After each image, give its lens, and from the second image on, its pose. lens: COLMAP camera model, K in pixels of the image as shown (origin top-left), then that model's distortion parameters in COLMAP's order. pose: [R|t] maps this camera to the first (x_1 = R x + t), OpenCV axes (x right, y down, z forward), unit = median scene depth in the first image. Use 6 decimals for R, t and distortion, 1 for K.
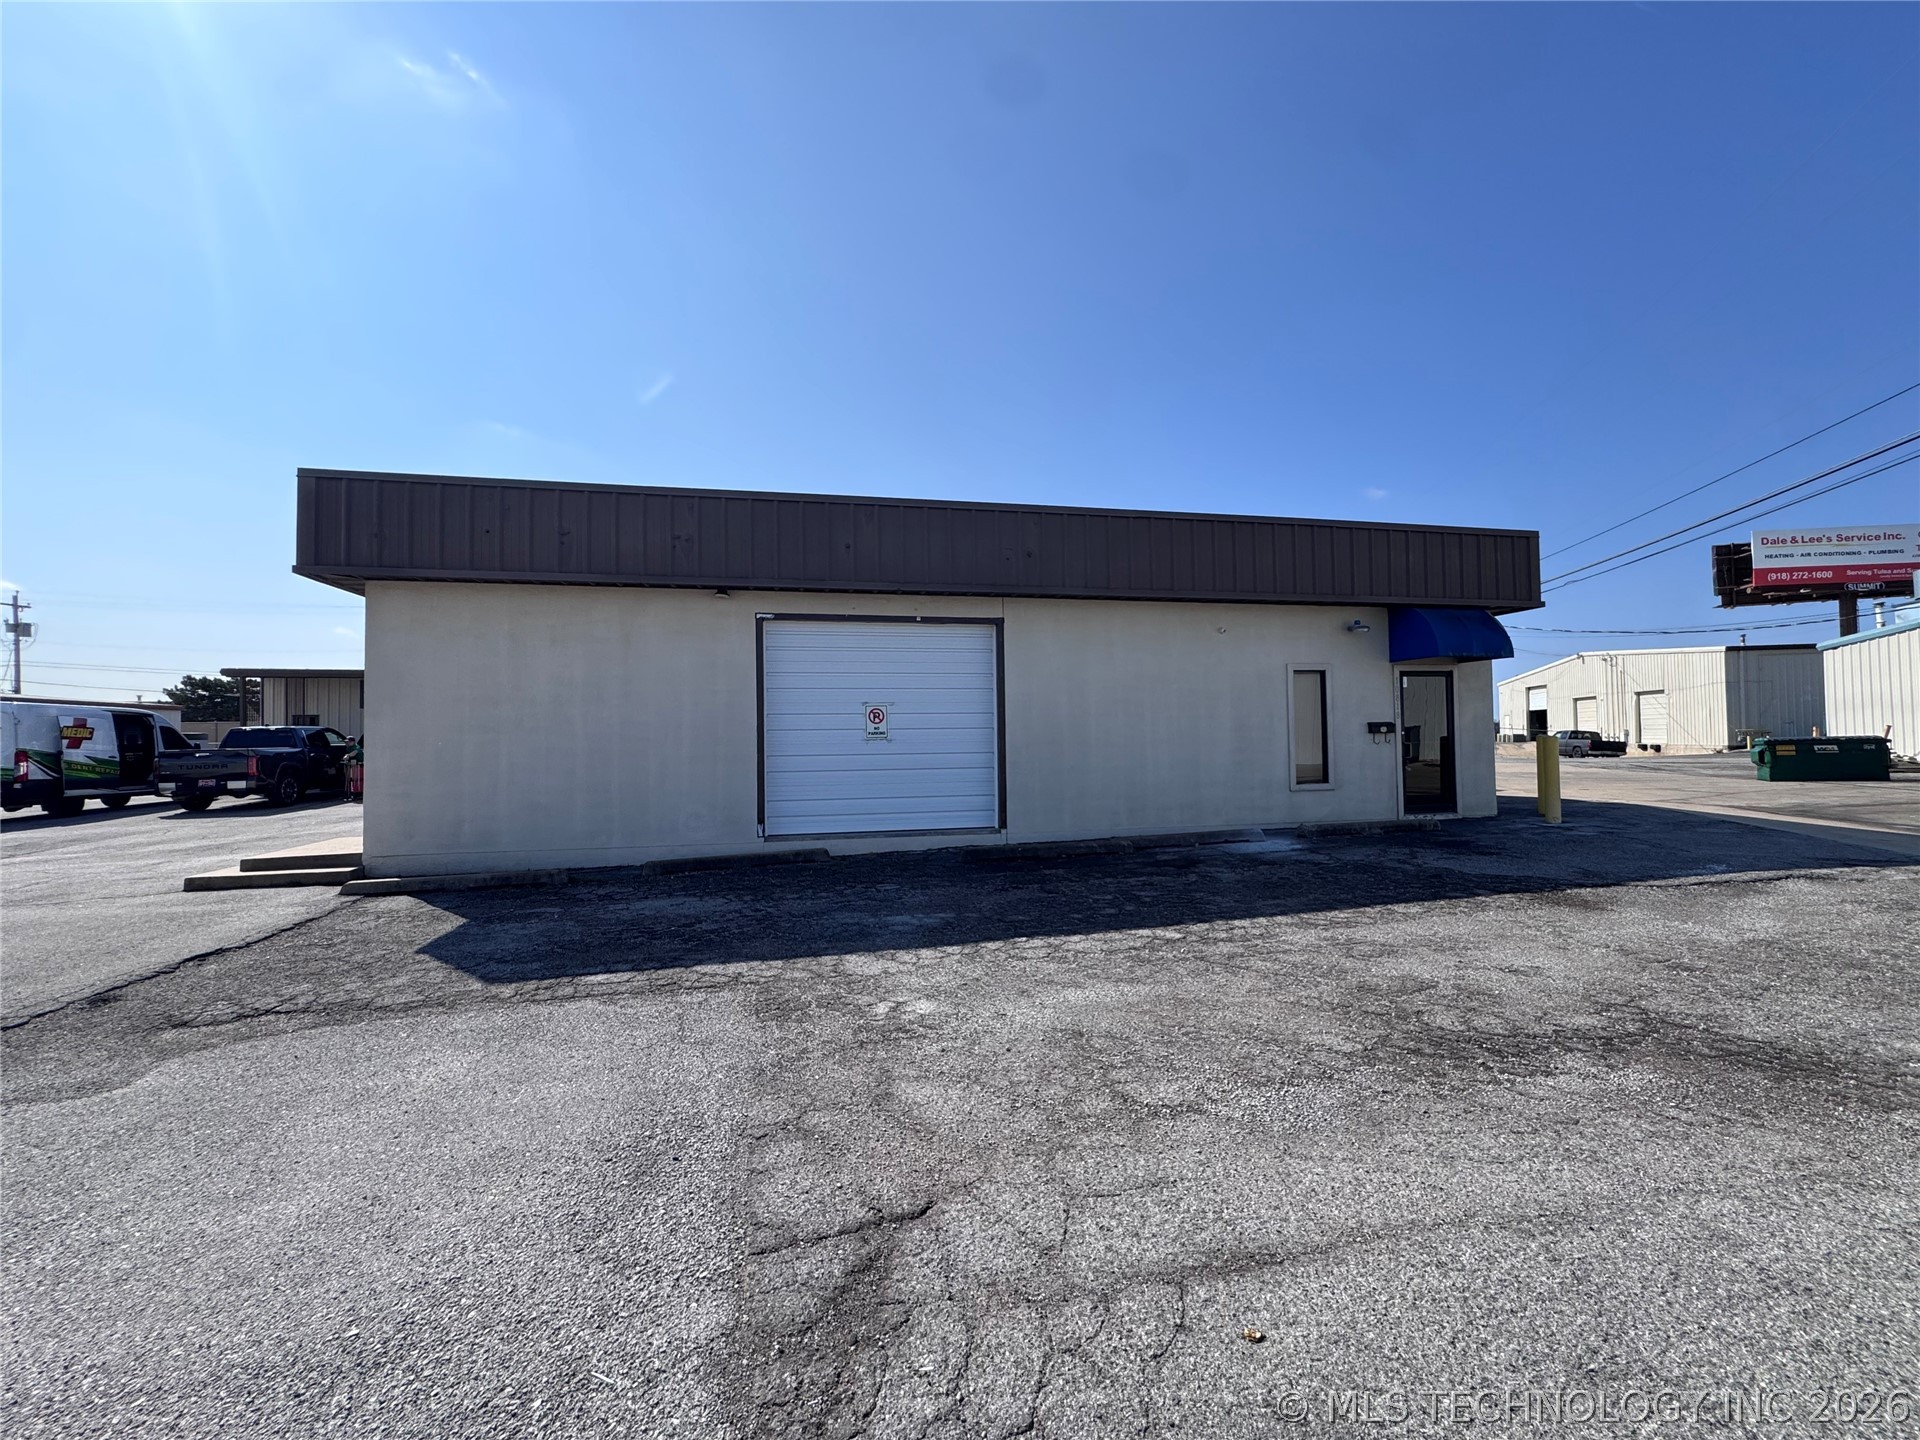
lens RADIAL K [[764.1, 0, 960.4], [0, 764.1, 716.6], [0, 0, 1]] dist [-0.002634, -0.000041]
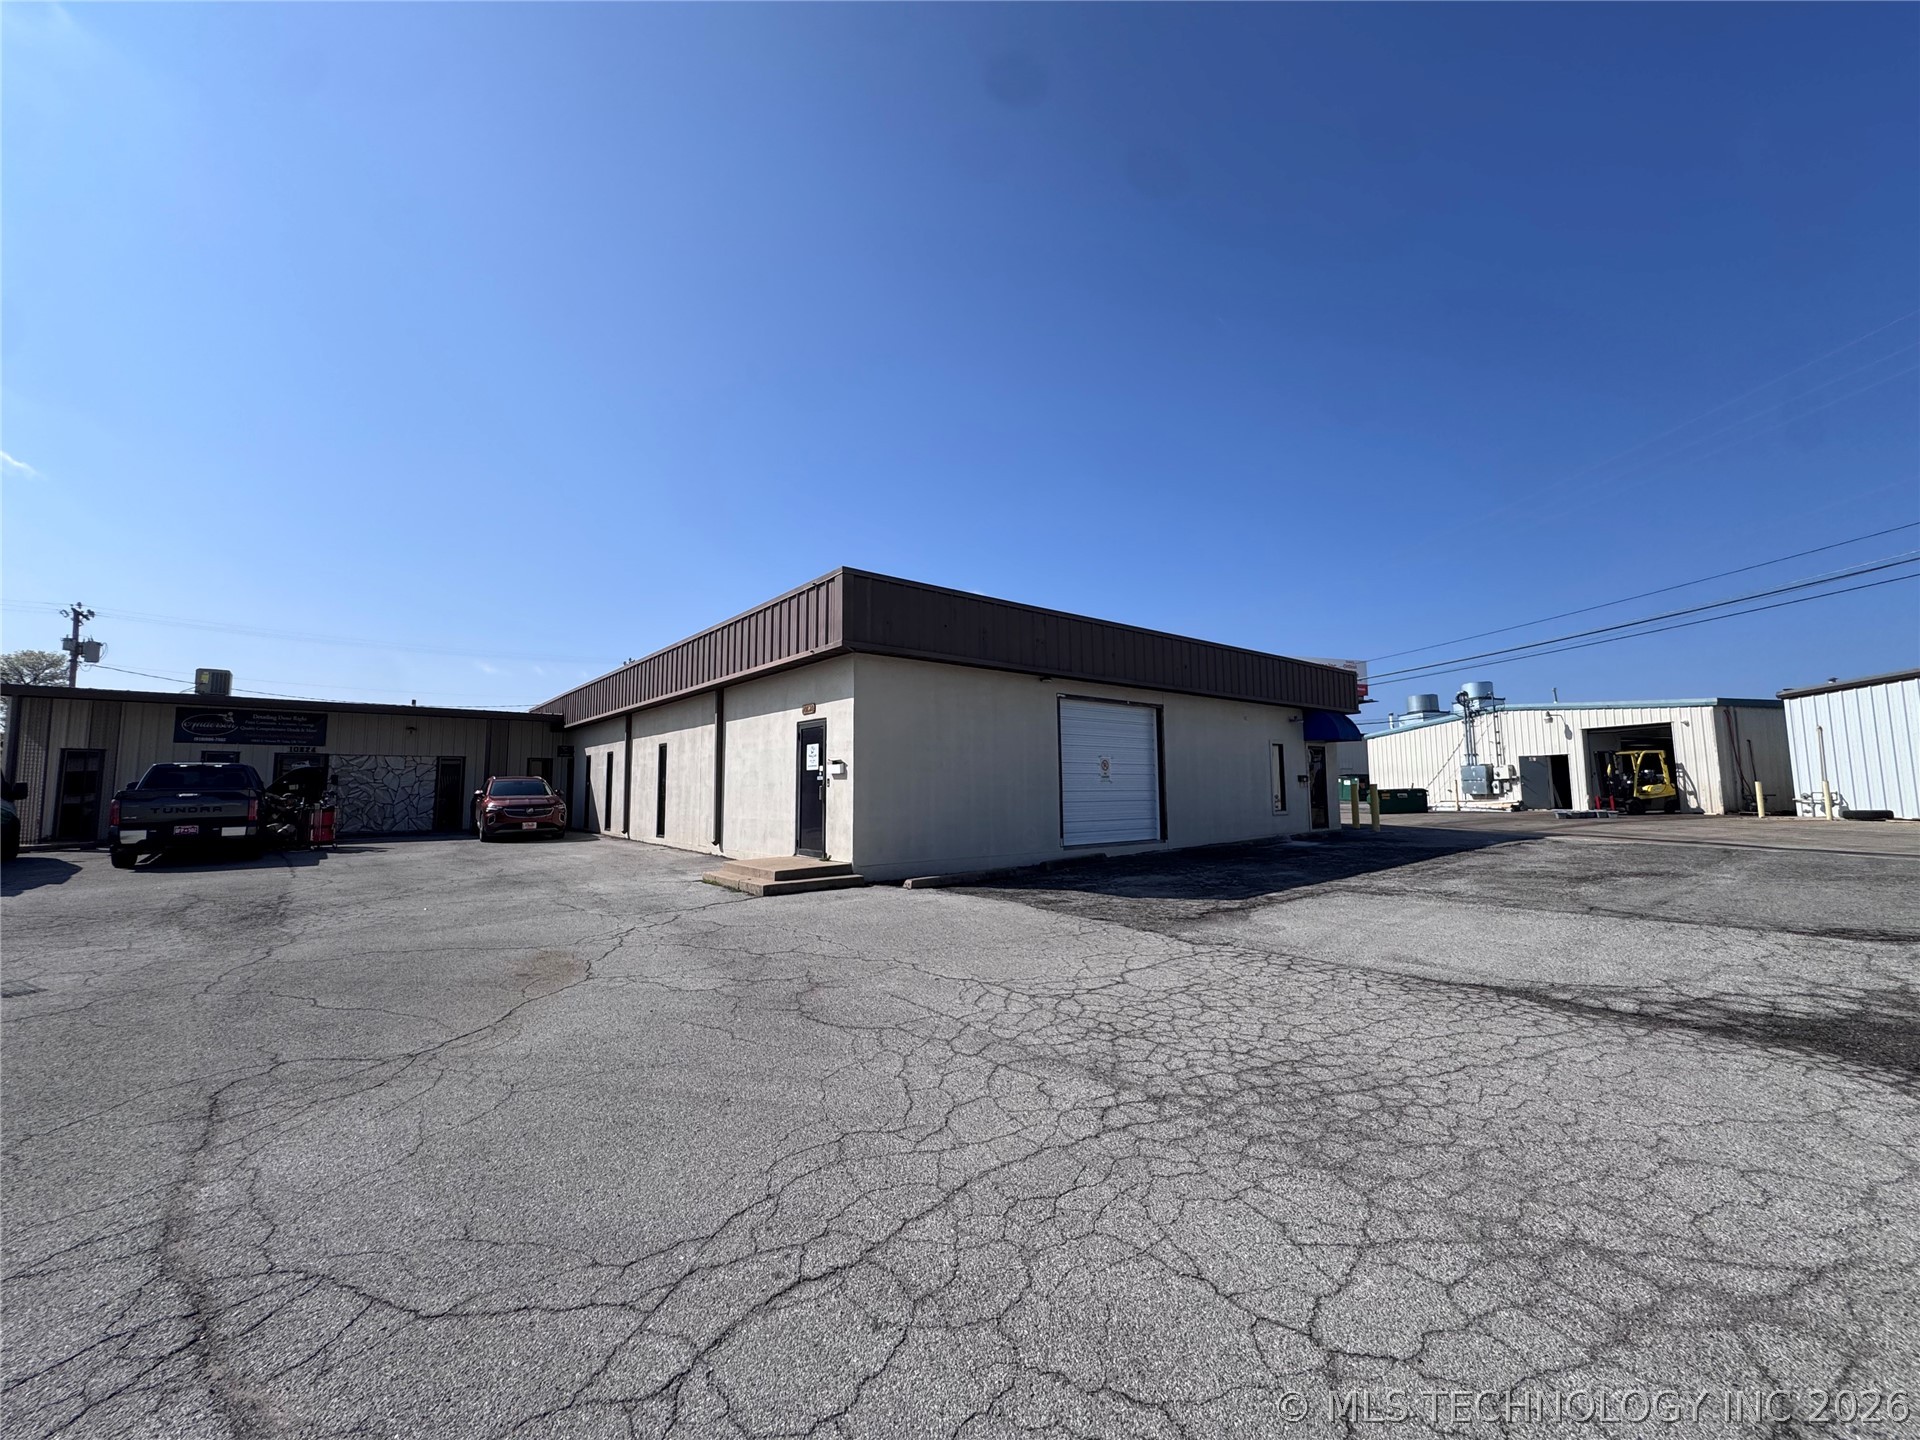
lens RADIAL K [[764.1, 0, 959.7], [0, 764.1, 722.0], [0, 0, 1]] dist [-0.002634, -0.000041]
pose [[0.887060, 0.047533, 0.459201, -1.027934], [-0.016697, 0.997338, -0.070982, 0.024794], [-0.461353, 0.055298, 0.885492, -0.194118]]
